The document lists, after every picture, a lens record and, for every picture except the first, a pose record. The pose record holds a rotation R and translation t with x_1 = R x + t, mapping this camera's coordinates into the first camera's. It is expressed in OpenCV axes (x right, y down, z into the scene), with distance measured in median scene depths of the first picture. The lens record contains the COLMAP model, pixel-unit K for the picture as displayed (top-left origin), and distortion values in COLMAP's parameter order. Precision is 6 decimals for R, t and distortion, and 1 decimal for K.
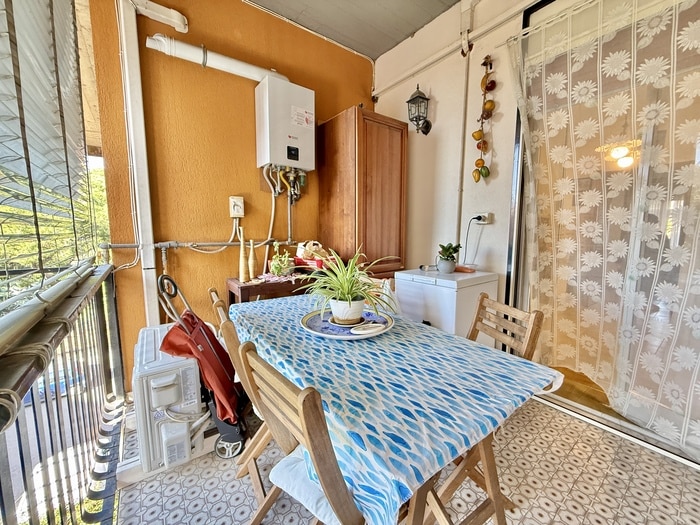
lens RADIAL K [[278.3, 0, 349.4], [0, 278.3, 262.2], [0, 0, 1]] dist [-0.001177, 0.000024]
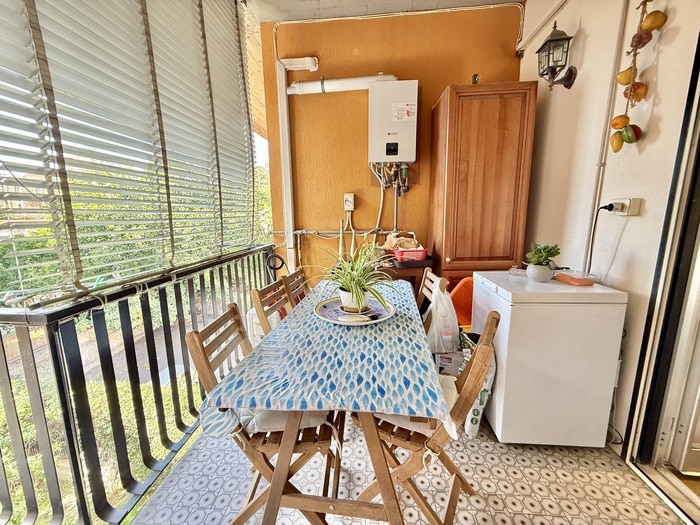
lens RADIAL K [[278.3, 0, 347.2], [0, 278.3, 261.2], [0, 0, 1]] dist [-0.001177, 0.000024]
pose [[0.752097, 0.100149, -0.651399, 0.420985], [-0.055864, 0.994517, 0.088401, -0.050311], [0.656681, -0.030097, 0.753568, 0.074505]]
